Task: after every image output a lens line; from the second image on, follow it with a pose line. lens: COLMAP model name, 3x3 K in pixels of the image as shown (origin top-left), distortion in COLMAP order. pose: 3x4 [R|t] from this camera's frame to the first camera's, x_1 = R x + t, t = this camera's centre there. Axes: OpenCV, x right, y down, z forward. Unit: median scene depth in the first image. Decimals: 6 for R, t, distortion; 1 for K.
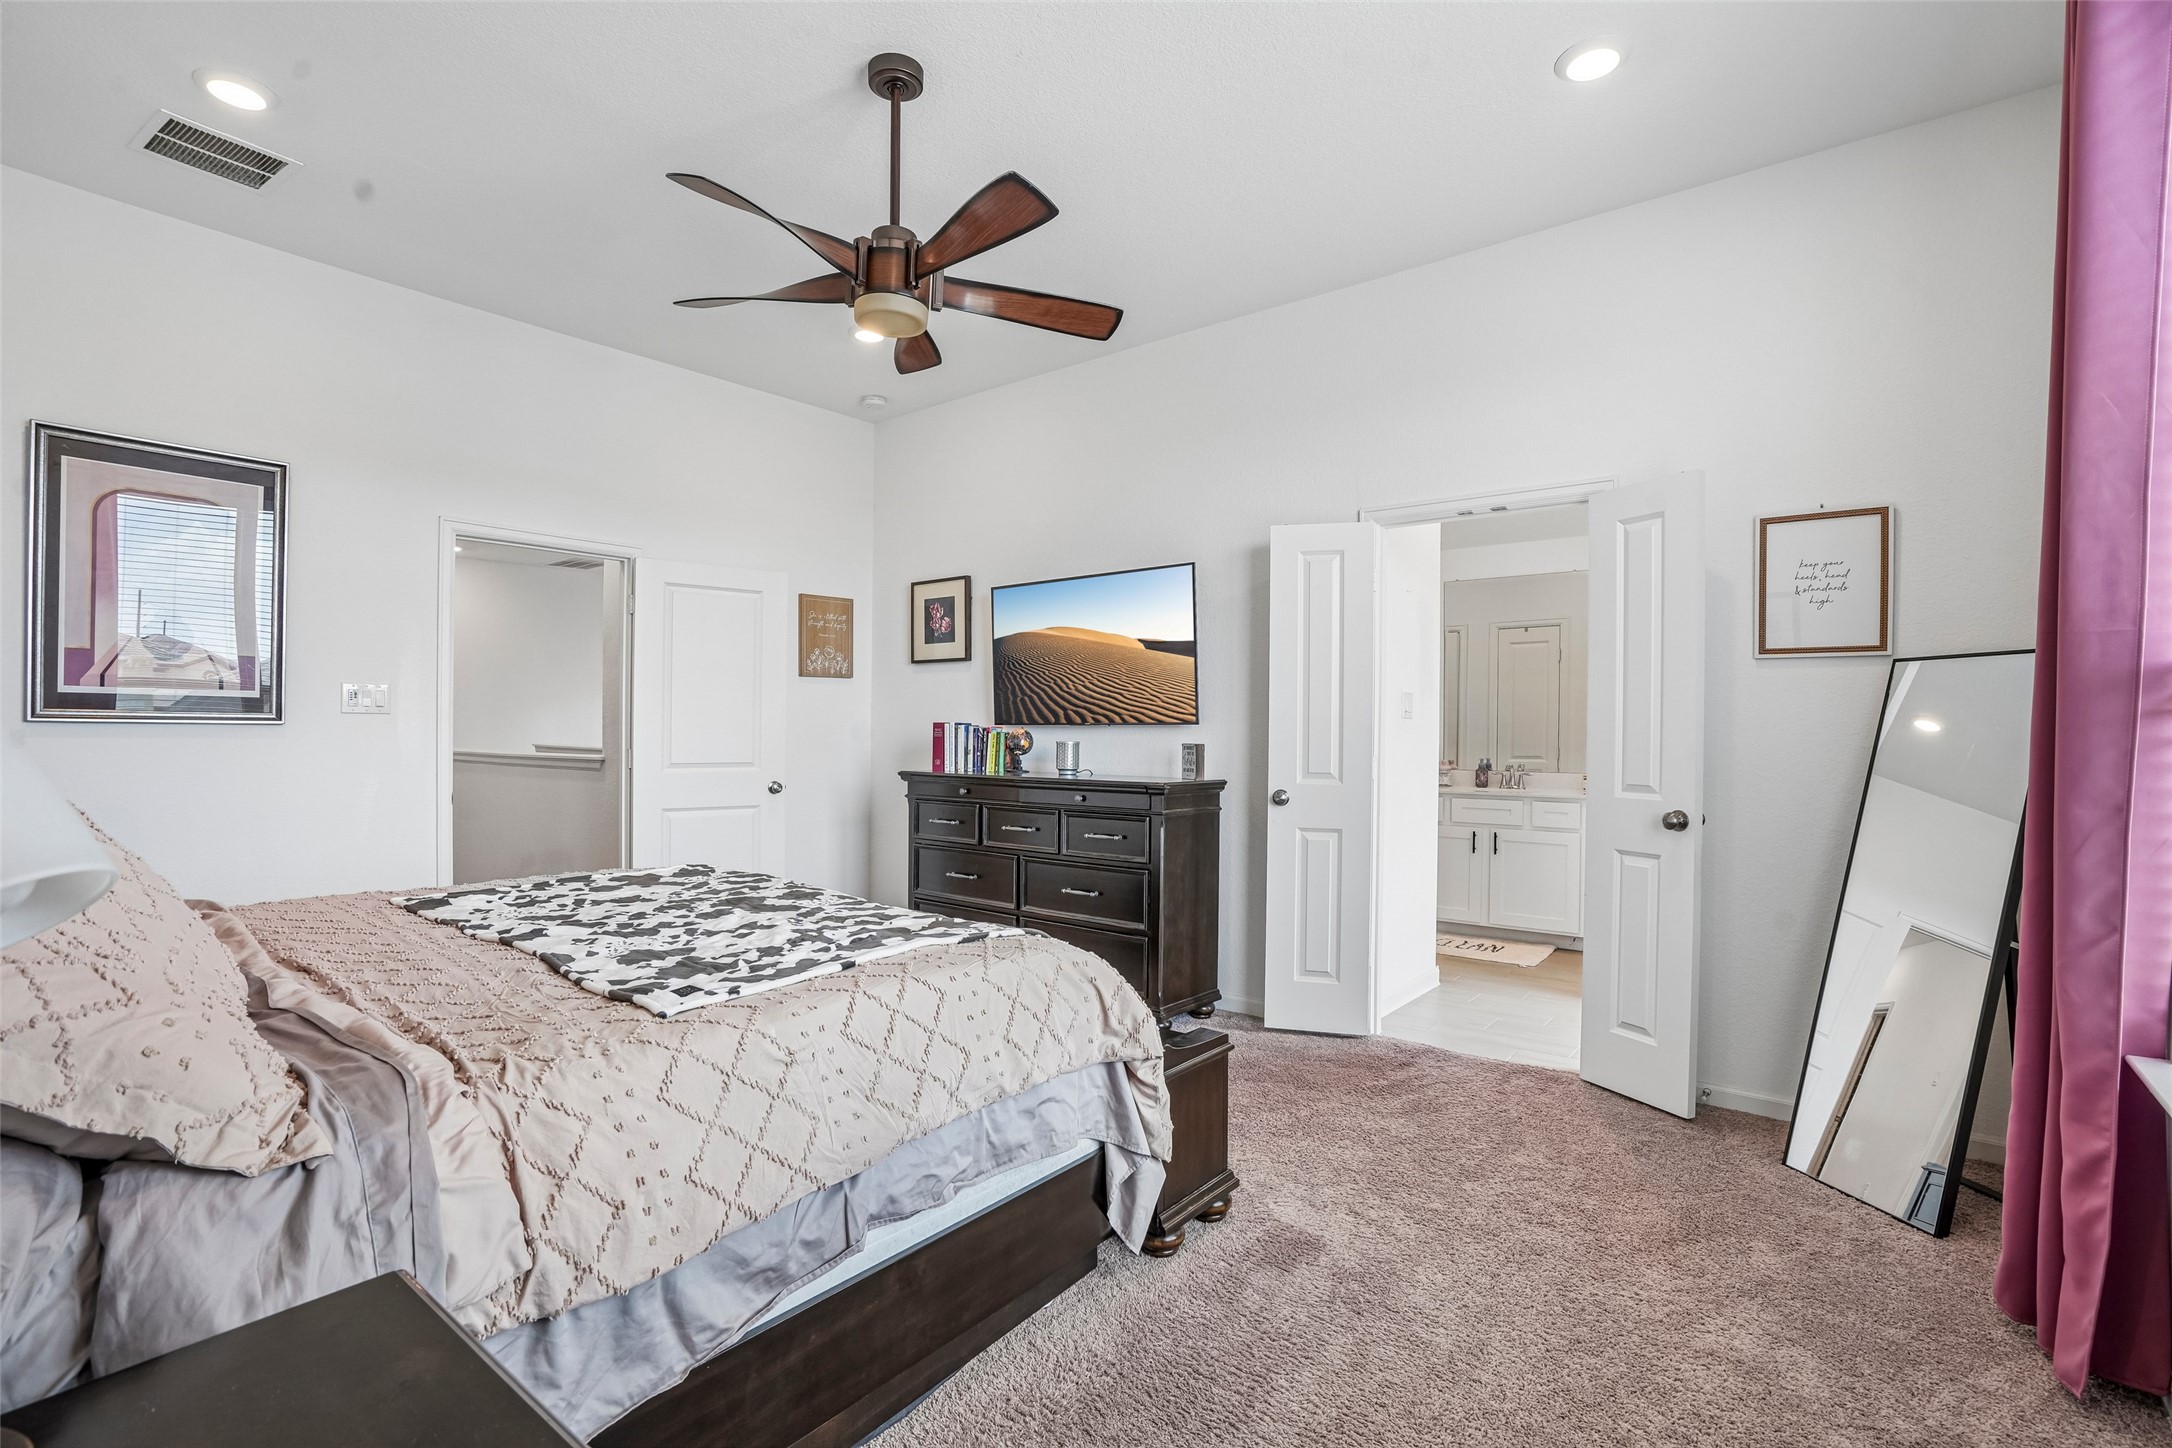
lens RADIAL K [[986.1, 0, 1096.8], [0, 986.1, 735.6], [0, 0, 1]] dist [-0.059762, 0.027631]
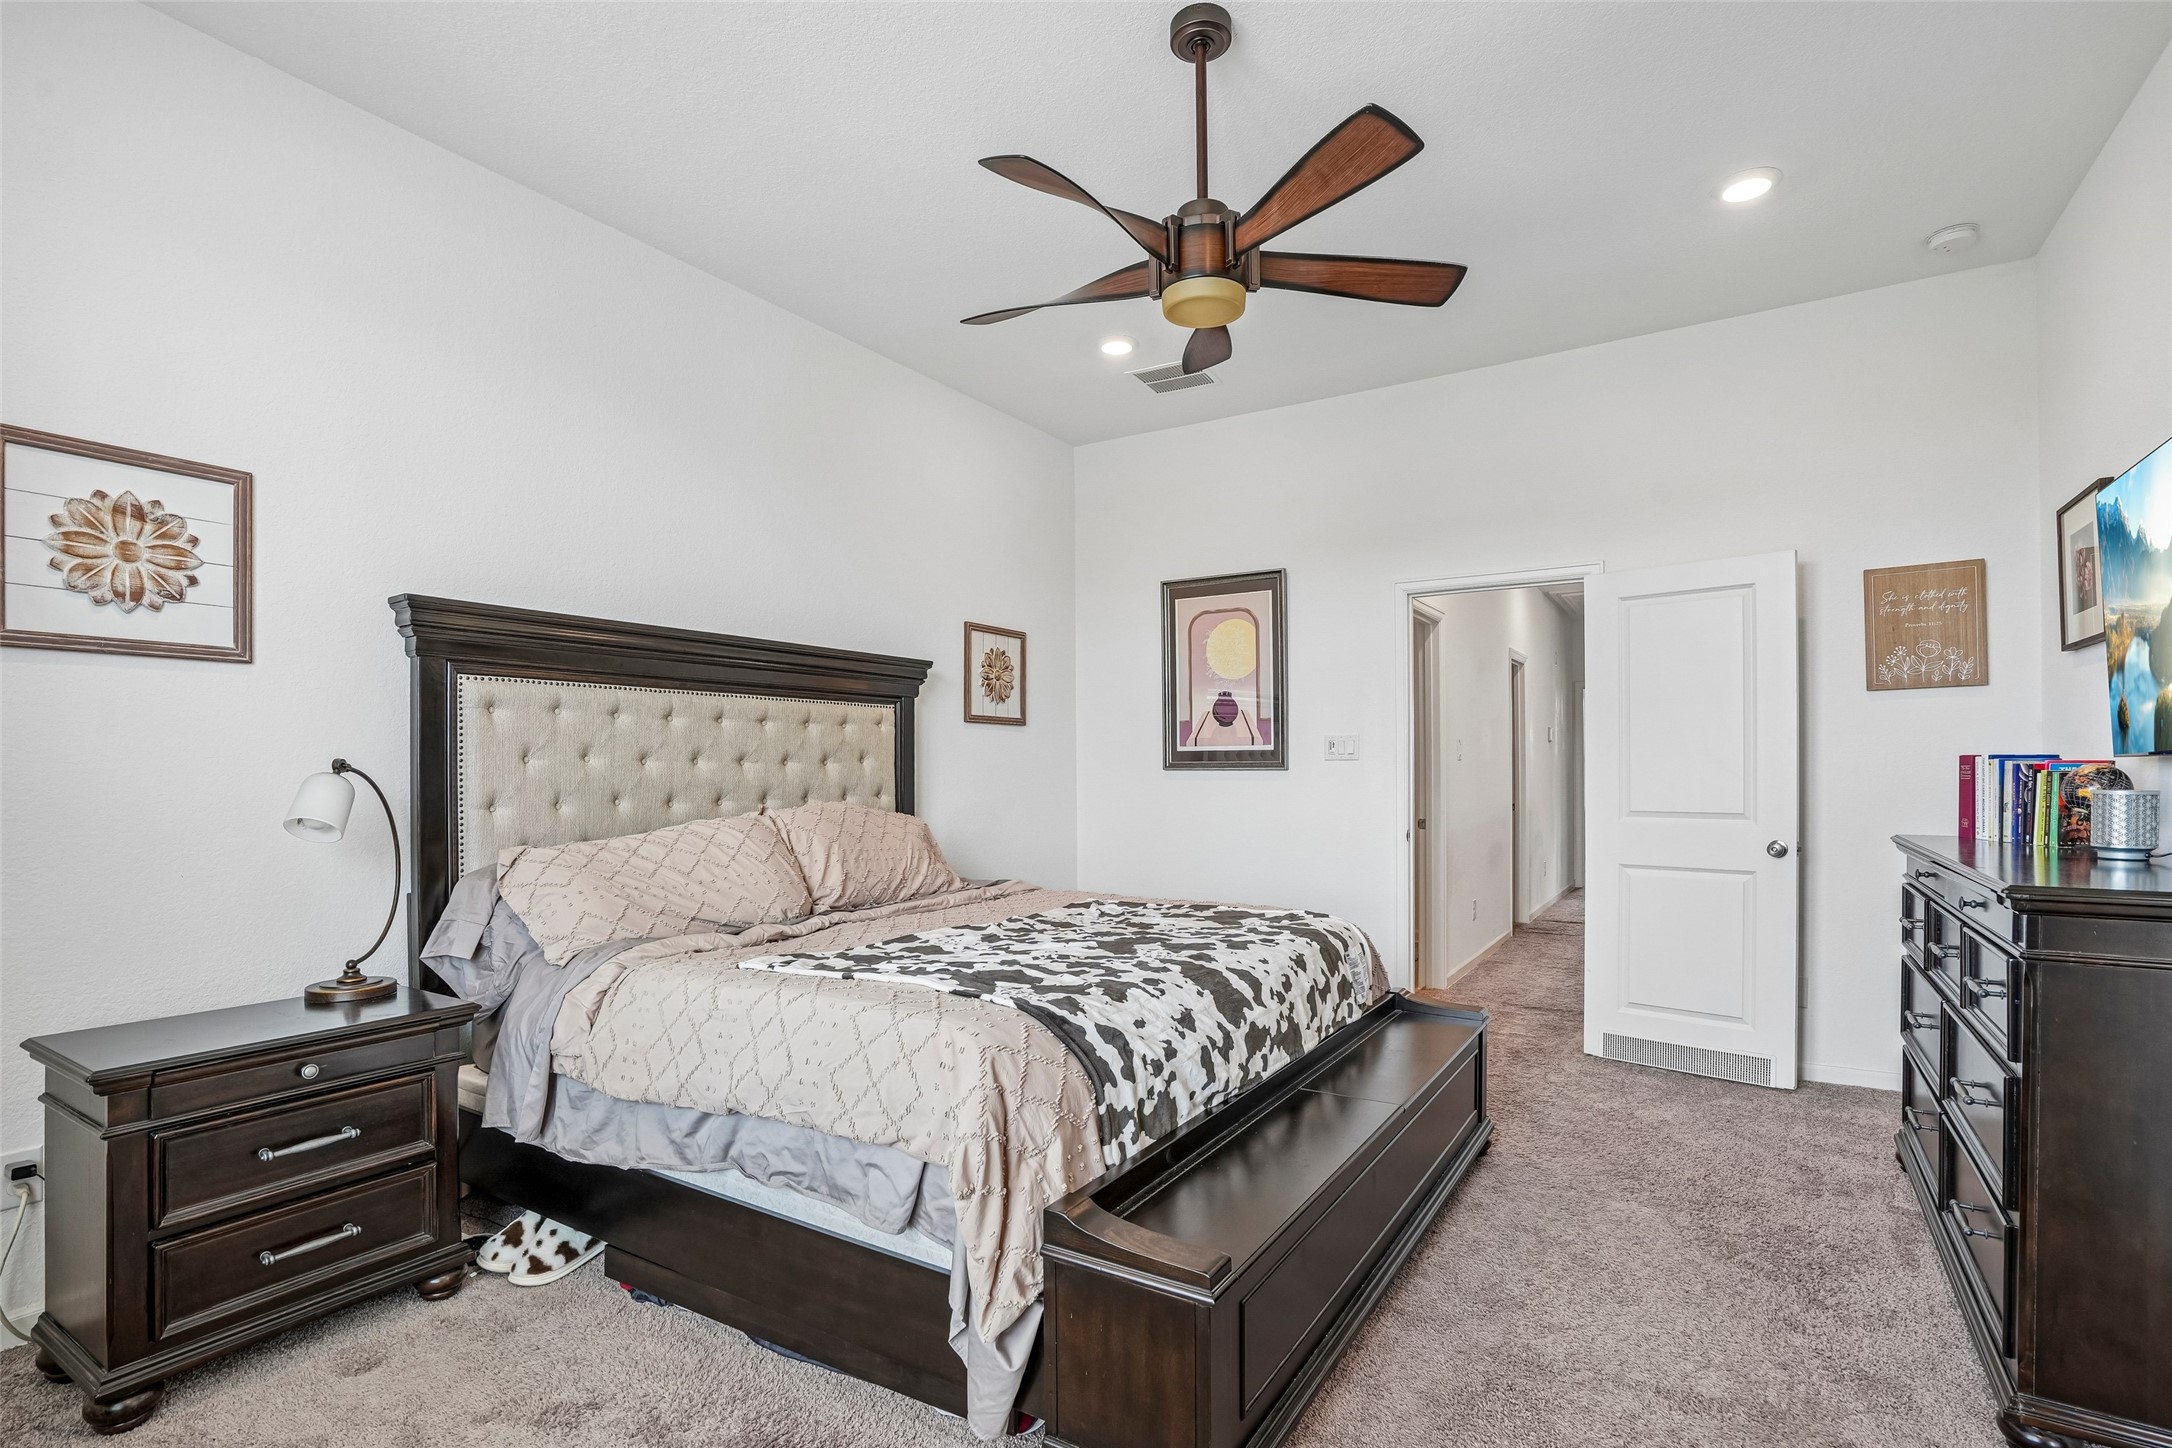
lens RADIAL K [[1037.3, 0, 1090.4], [0, 1037.3, 745.8], [0, 0, 1]] dist [-0.053666, 0.027490]
pose [[0.096850, -0.032743, -0.994760, 0.555511], [-0.001738, 0.999452, -0.033067, 0.002952], [0.995298, 0.004932, 0.096740, 0.643443]]
